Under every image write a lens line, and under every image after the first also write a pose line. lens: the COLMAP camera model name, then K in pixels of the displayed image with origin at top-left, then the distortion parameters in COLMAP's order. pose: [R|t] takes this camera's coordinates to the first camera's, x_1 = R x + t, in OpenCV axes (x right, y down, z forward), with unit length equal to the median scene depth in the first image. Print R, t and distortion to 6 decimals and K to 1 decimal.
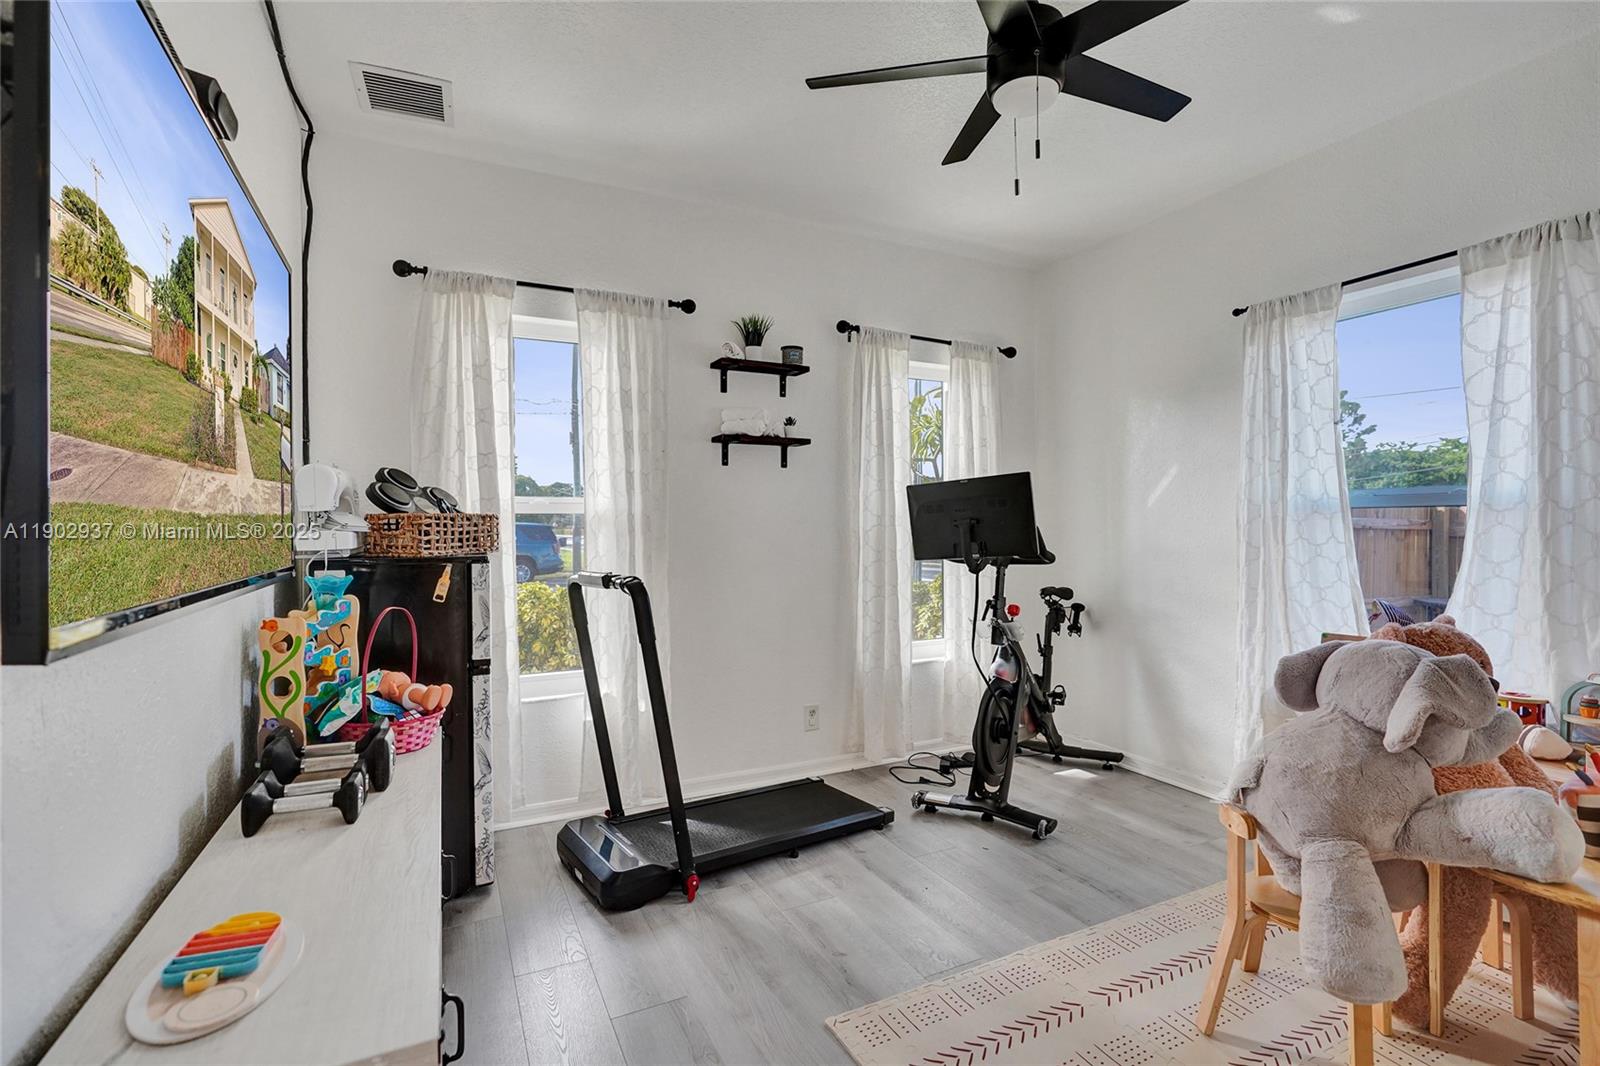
lens RADIAL K [[747.3, 0, 799.7], [0, 747.3, 508.0], [0, 0, 1]] dist [-0.028339, 0.000377]
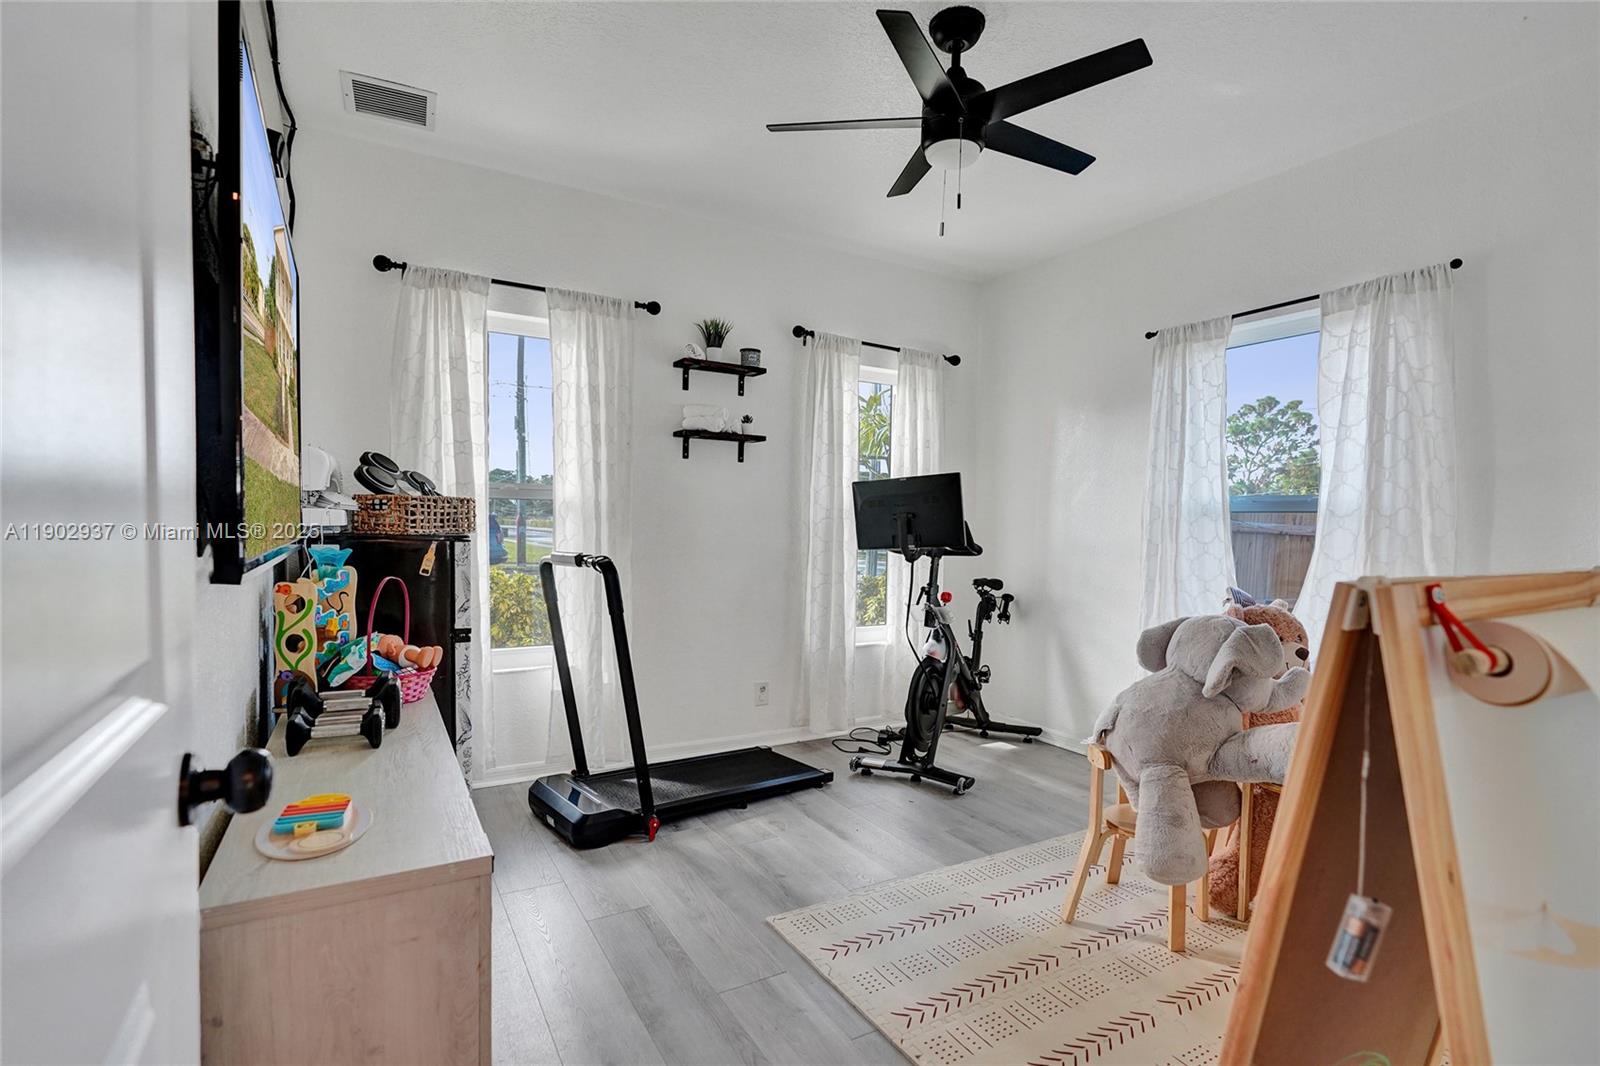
lens RADIAL K [[762.2, 0, 824.6], [0, 762.2, 543.9], [0, 0, 1]] dist [-0.020084, 0.000178]
pose [[0.995691, 0.020230, 0.090502, 0.003413], [-0.024979, 0.998353, 0.051654, 0.005337], [-0.089308, -0.053692, 0.994556, -0.150684]]
